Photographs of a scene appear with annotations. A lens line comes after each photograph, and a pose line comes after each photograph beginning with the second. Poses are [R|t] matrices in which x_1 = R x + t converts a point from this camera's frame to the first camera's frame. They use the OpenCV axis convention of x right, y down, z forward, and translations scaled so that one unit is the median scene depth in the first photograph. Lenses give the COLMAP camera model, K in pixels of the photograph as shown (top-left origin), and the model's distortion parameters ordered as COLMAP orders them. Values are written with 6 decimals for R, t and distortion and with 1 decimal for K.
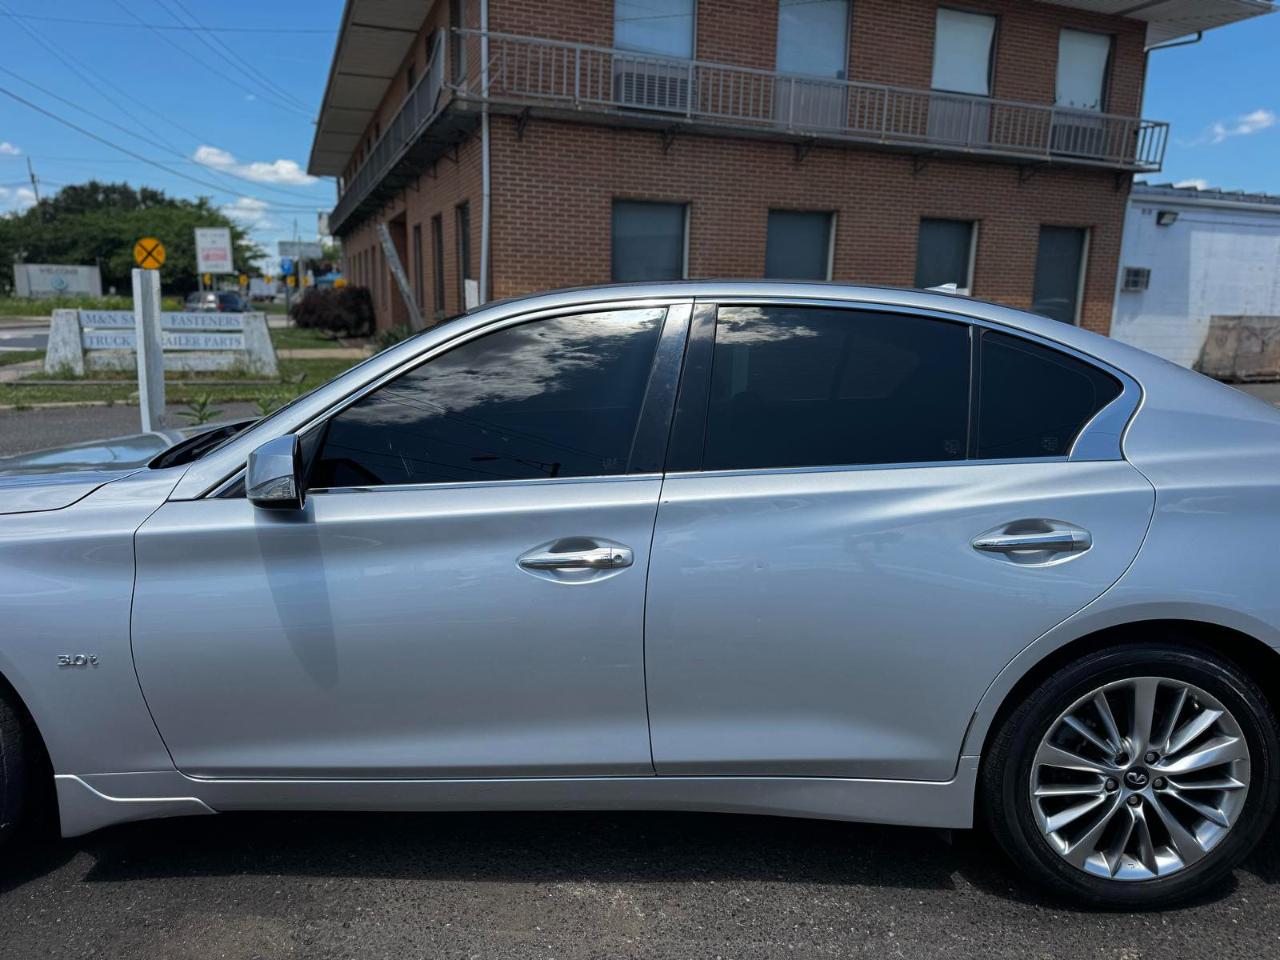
lens RADIAL K [[899.0, 0, 645.5], [0, 899.0, 485.6], [0, 0, 1]] dist [0.041455, -0.048132]
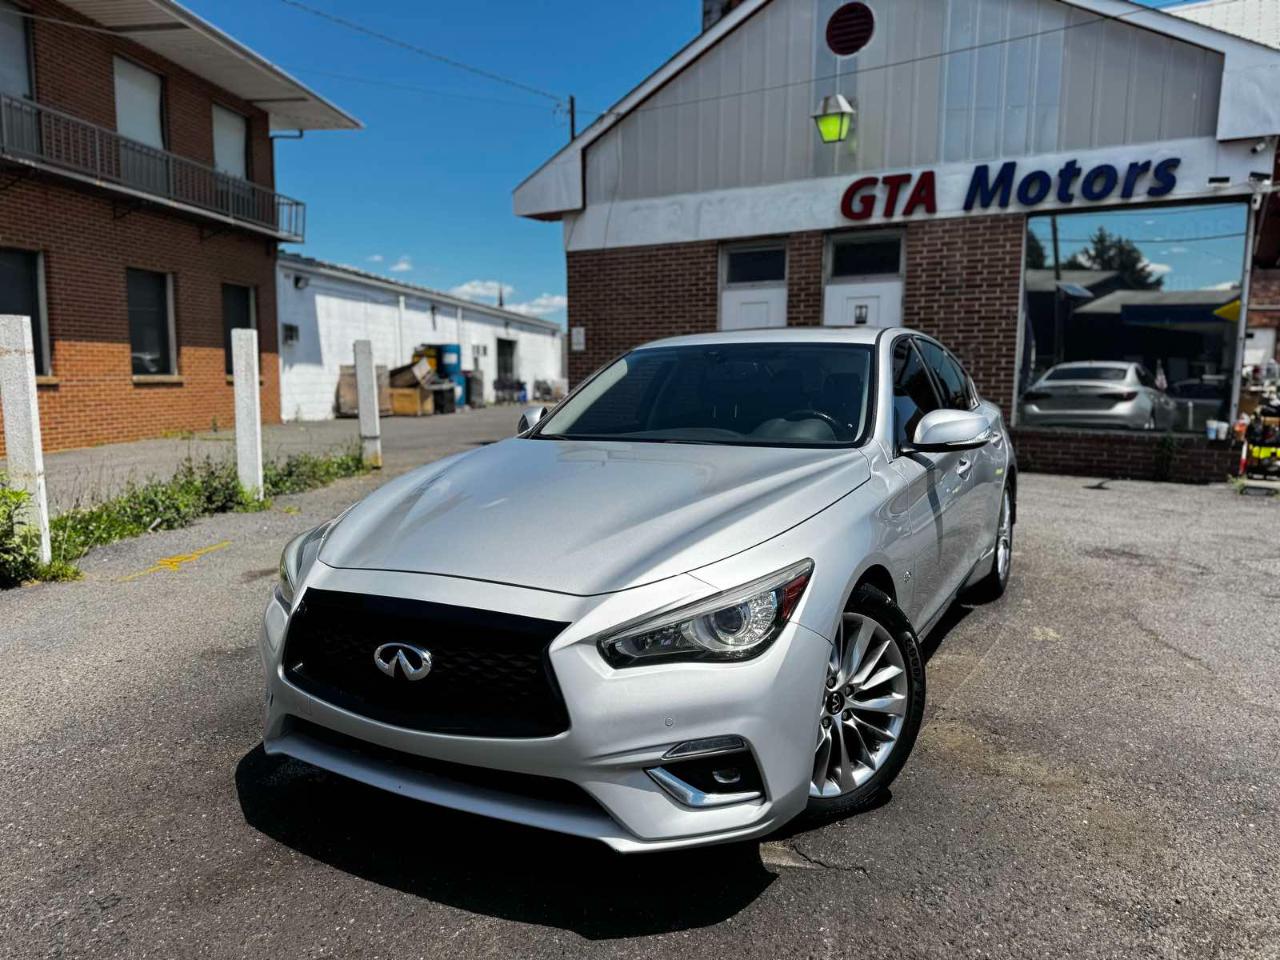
lens RADIAL K [[899.0, 0, 643.8], [0, 899.0, 482.8], [0, 0, 1]] dist [0.041455, -0.048132]
pose [[0.481515, -0.125187, 0.867451, -0.303407], [0.179990, 0.982775, 0.041919, -0.013113], [-0.857757, 0.135948, 0.495753, 0.092208]]
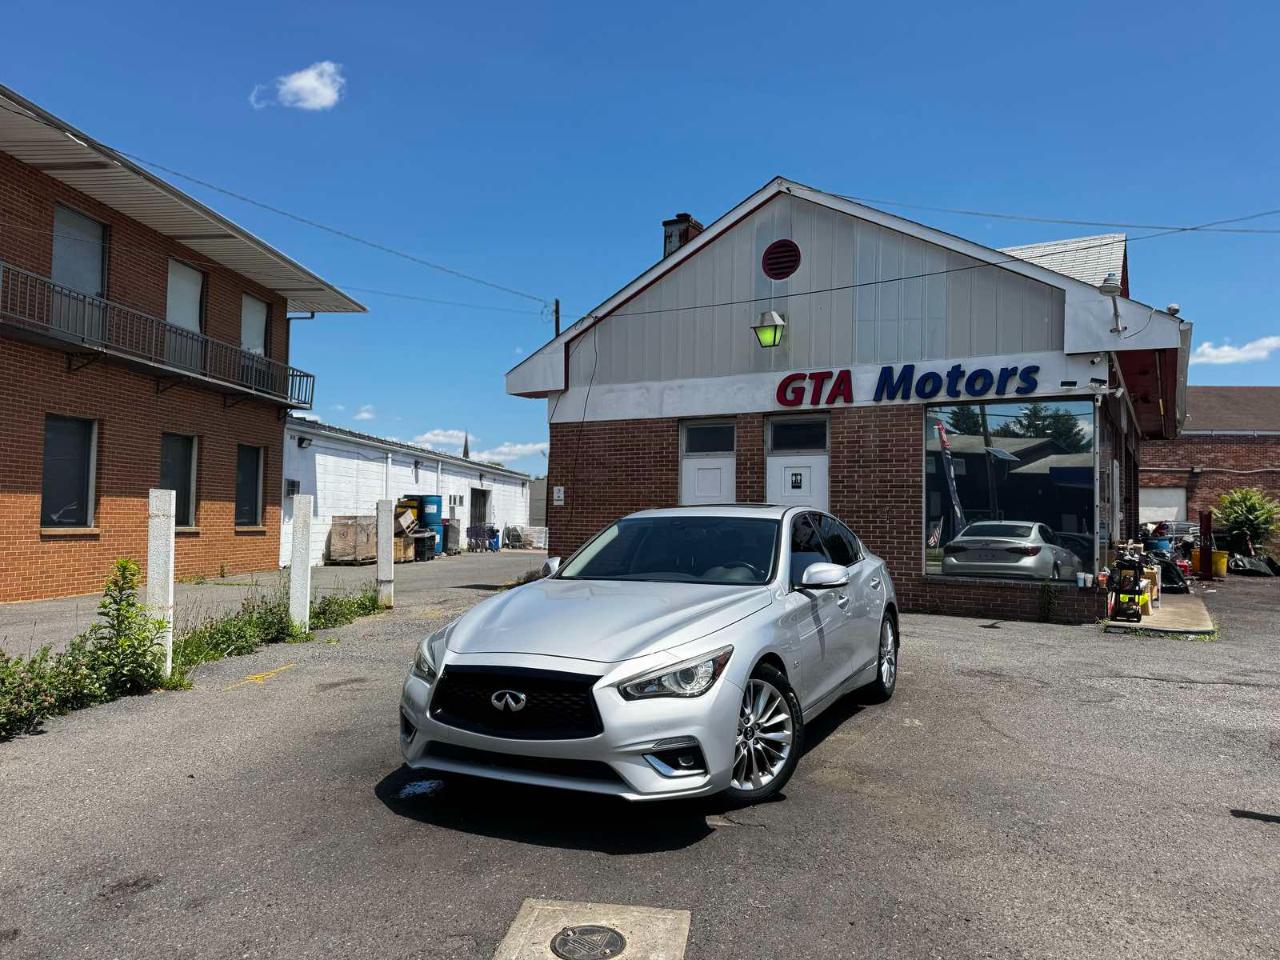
lens RADIAL K [[899.0, 0, 637.2], [0, 899.0, 481.2], [0, 0, 1]] dist [0.041455, -0.048132]
pose [[0.449510, 0.023575, 0.892964, -0.432067], [0.175287, 0.977889, -0.114055, -0.011883], [-0.875908, 0.207794, 0.435439, 0.034656]]
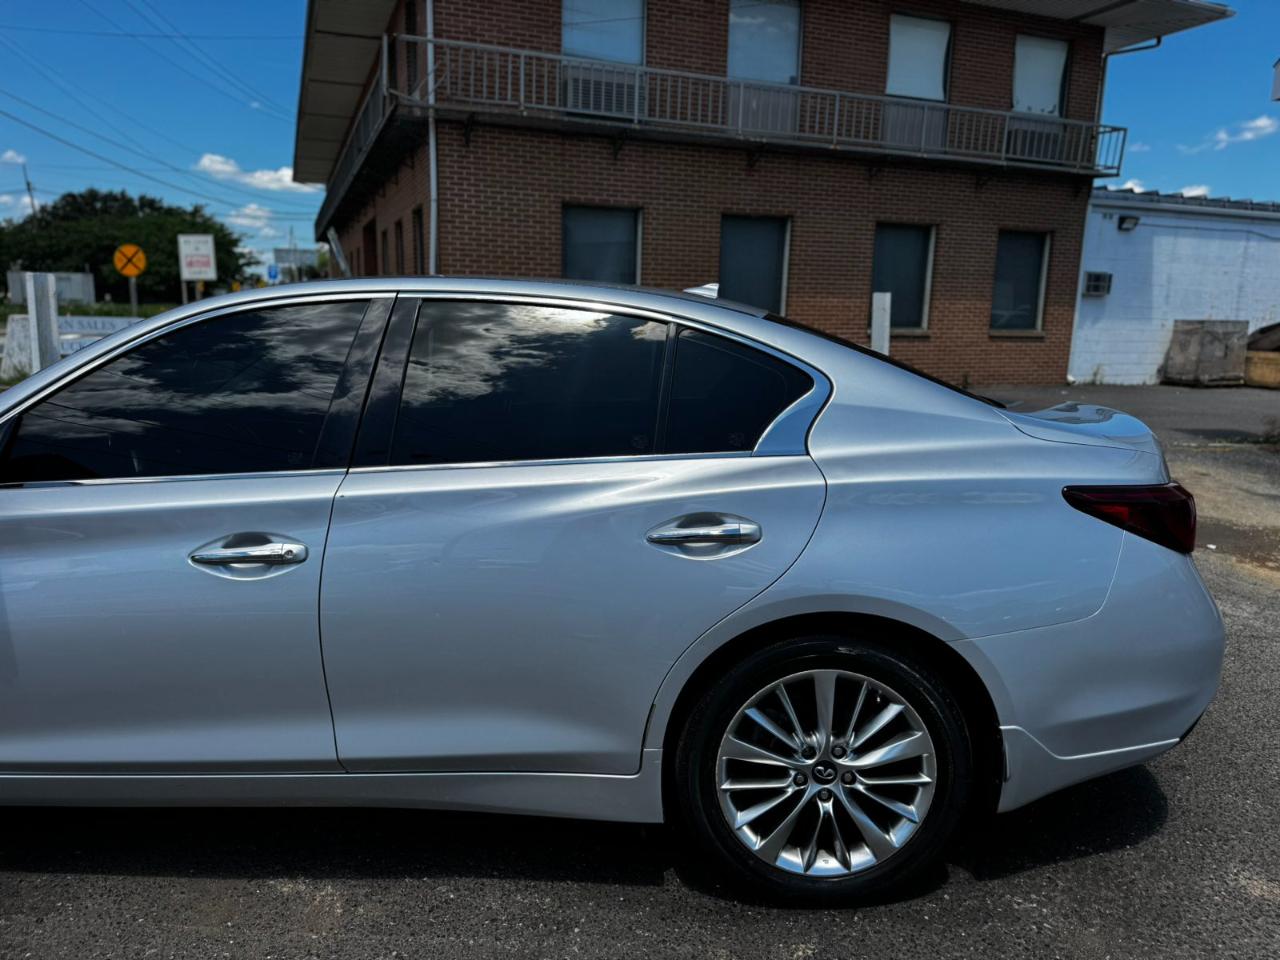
lens RADIAL K [[899.0, 0, 643.8], [0, 899.0, 486.0], [0, 0, 1]] dist [0.041455, -0.048132]
pose [[0.999992, -0.000490, -0.003843, 0.052487], [0.000465, 0.999979, -0.006540, 0.001900], [0.003846, 0.006538, 0.999971, -0.000070]]
